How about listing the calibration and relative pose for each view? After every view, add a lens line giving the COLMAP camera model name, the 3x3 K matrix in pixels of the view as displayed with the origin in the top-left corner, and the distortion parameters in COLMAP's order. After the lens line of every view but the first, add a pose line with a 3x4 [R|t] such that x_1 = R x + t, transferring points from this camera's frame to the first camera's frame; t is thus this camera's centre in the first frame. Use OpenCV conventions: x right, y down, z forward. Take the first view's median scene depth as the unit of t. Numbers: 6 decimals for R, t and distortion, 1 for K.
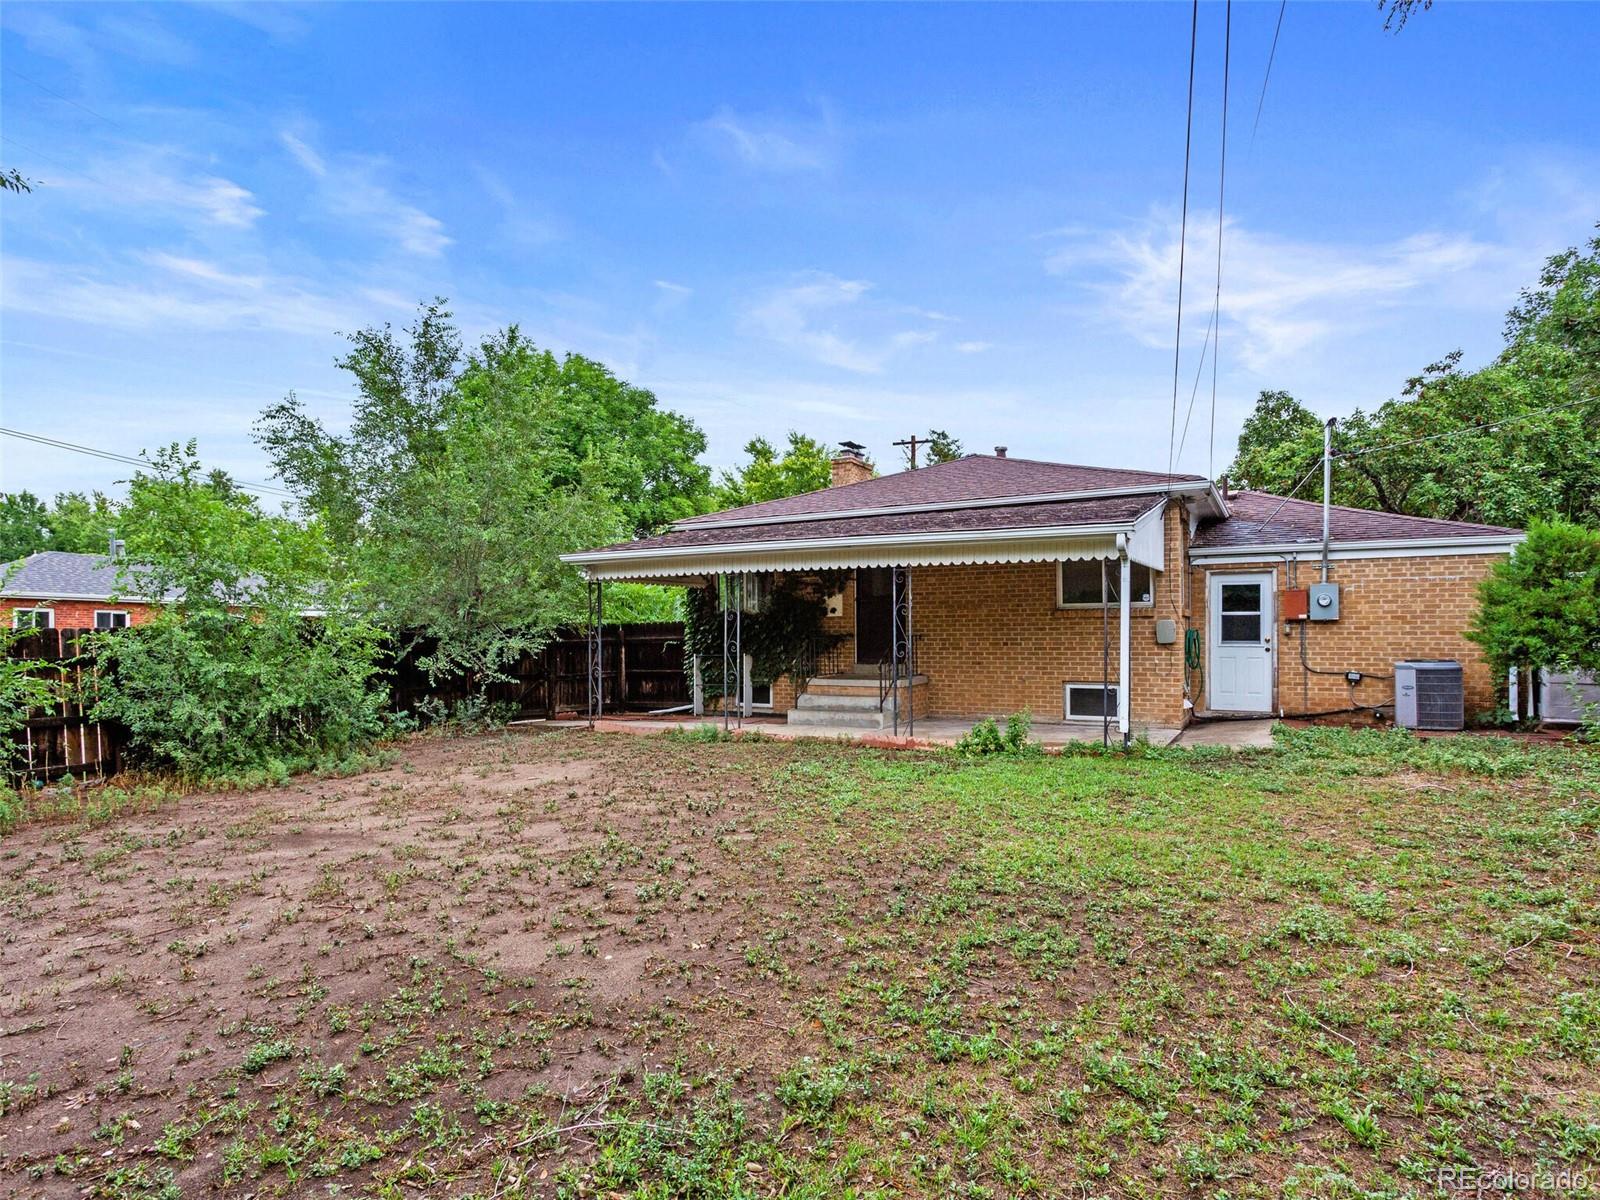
lens RADIAL K [[873.8, 0, 782.4], [0, 873.8, 654.8], [0, 0, 1]] dist [0.004672, 0.001564]
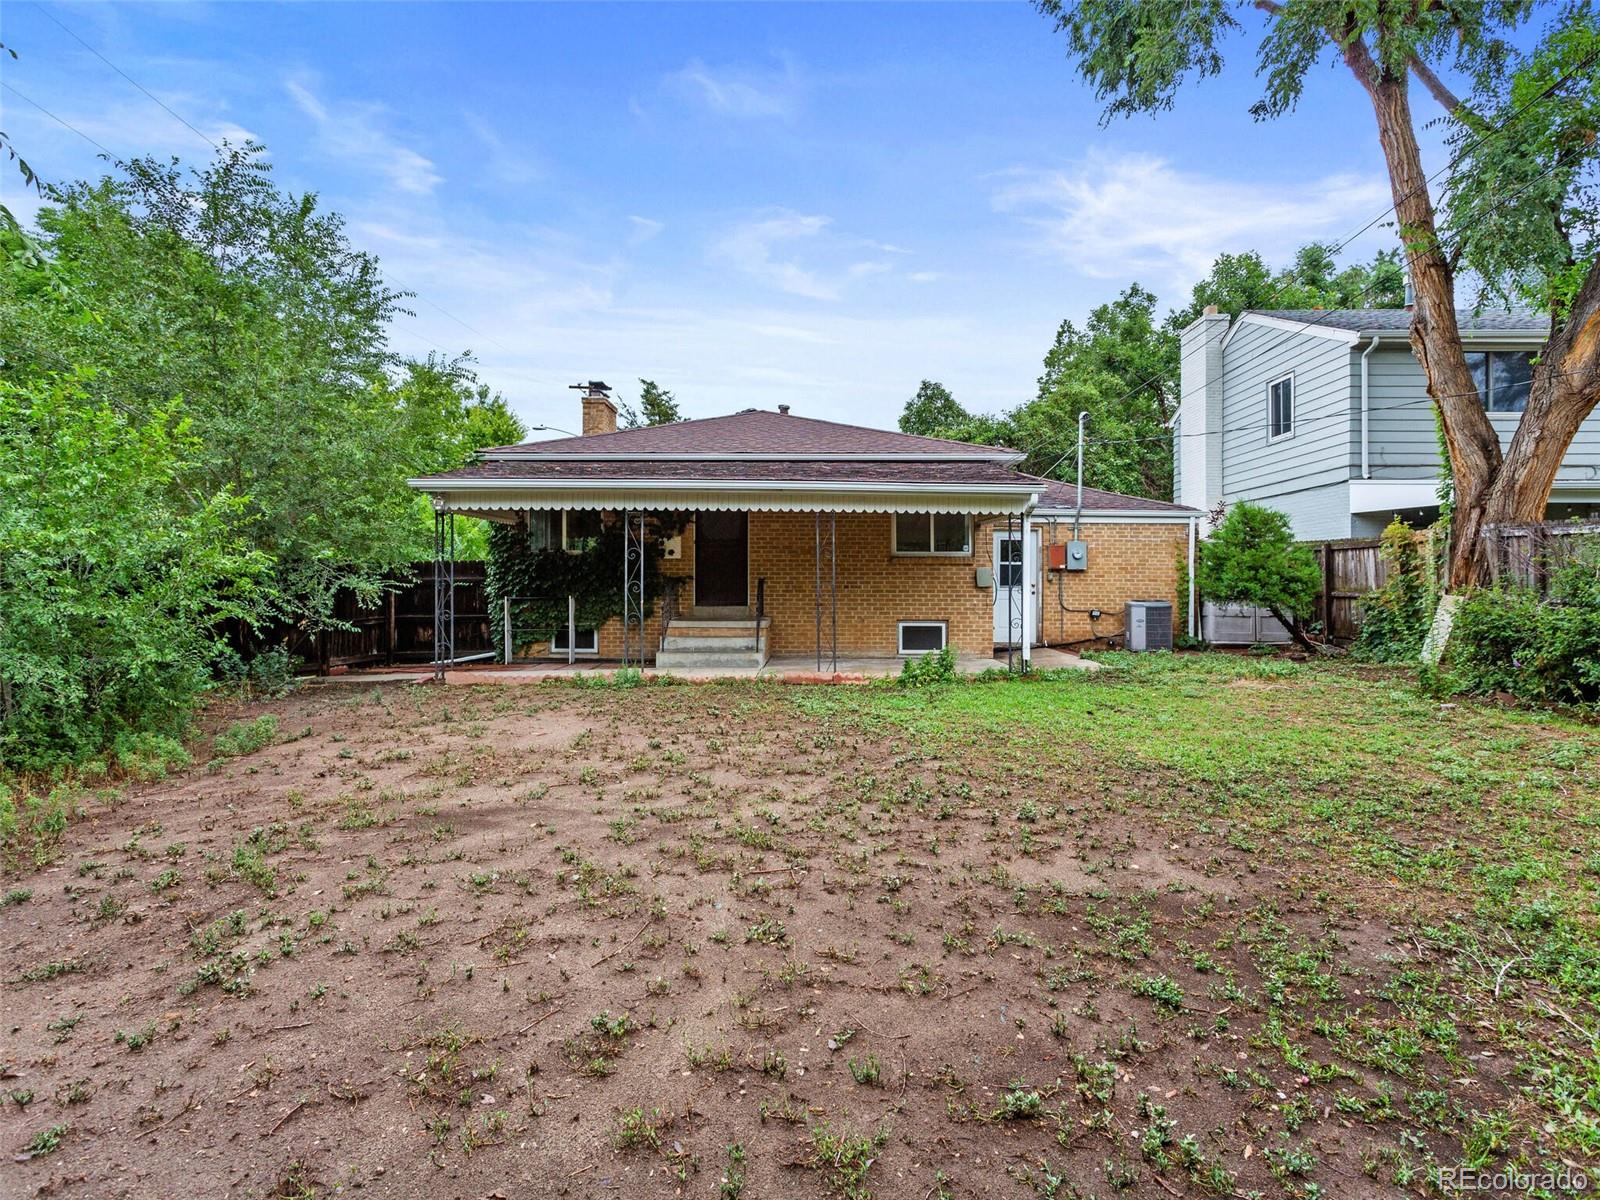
lens RADIAL K [[862.6, 0, 792.9], [0, 862.6, 591.0], [0, 0, 1]] dist [-0.000436, 0.003528]
pose [[0.877314, 0.005083, 0.479889, -0.333496], [0.001707, 0.999905, -0.013713, 0.007911], [-0.479913, 0.012850, 0.877222, 0.086328]]
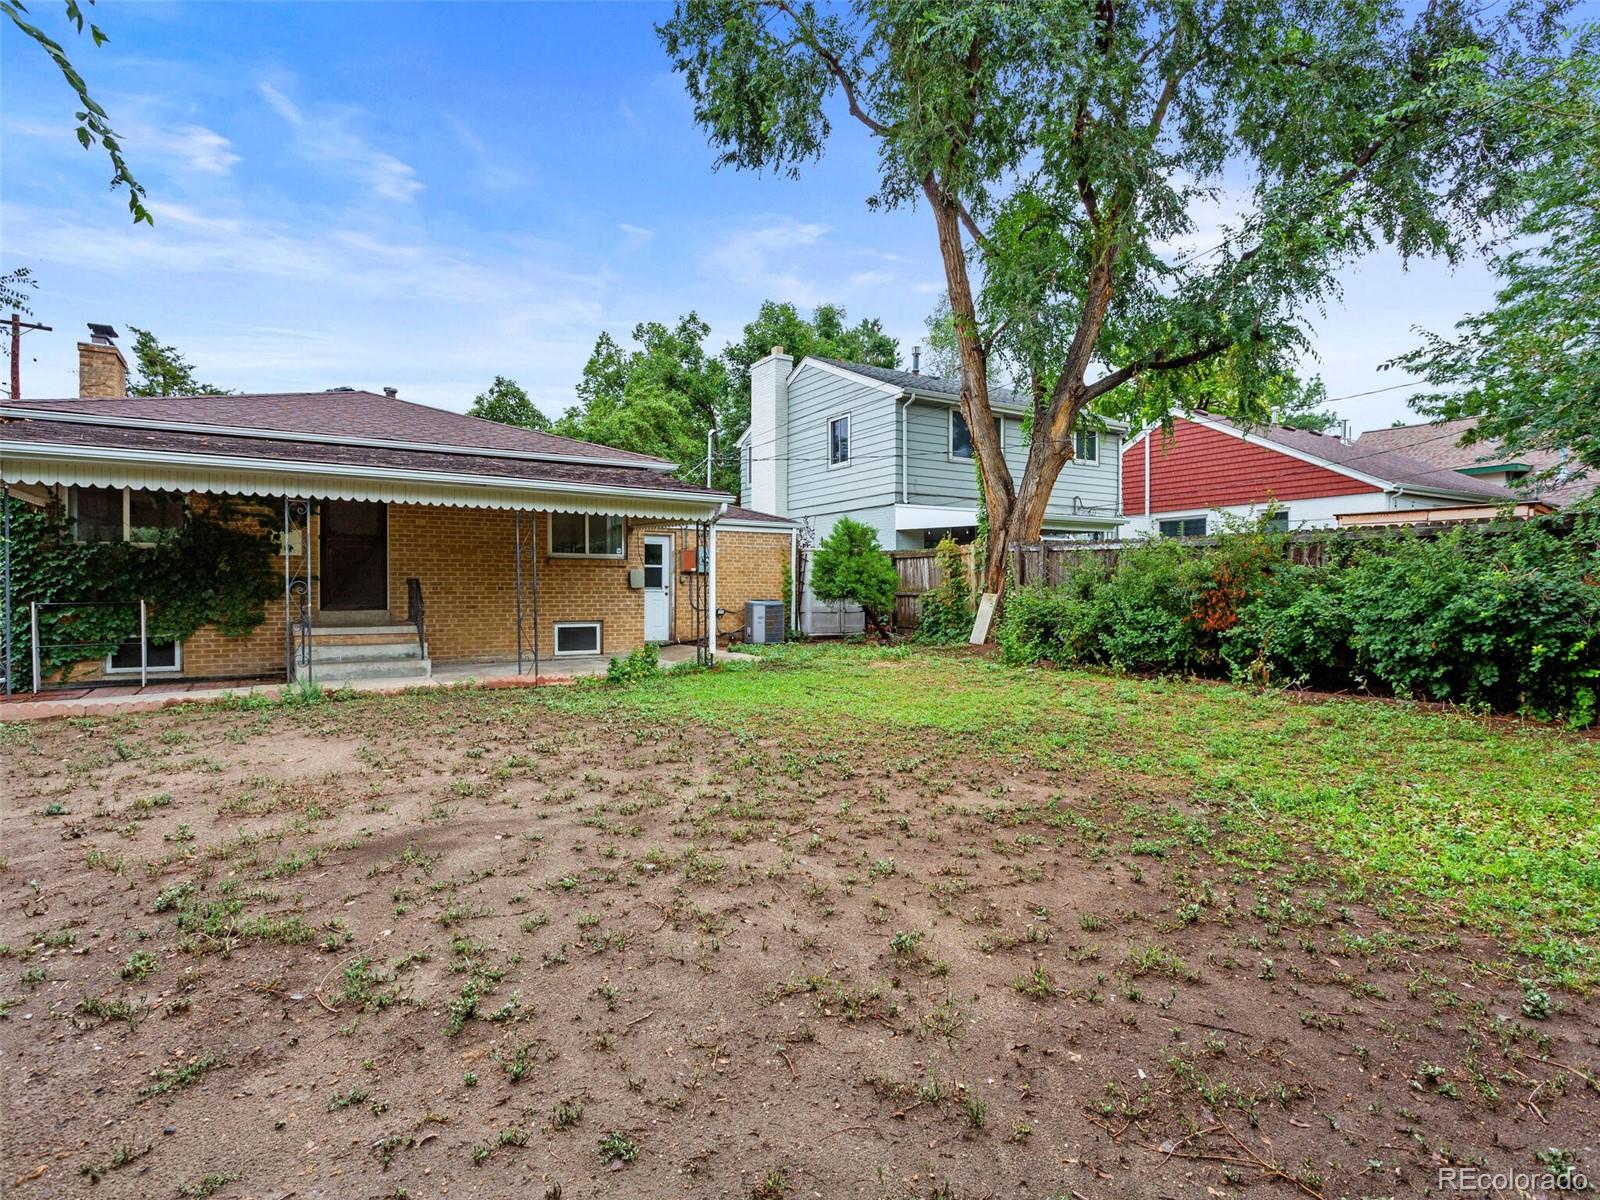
lens RADIAL K [[862.3, 0, 794.5], [0, 862.3, 600.6], [0, 0, 1]] dist [0.002824, 0.002670]
pose [[0.478971, -0.004964, 0.877817, -0.505534], [0.014258, 0.999896, -0.002125, 0.010259], [-0.877715, 0.013534, 0.478992, 0.196692]]
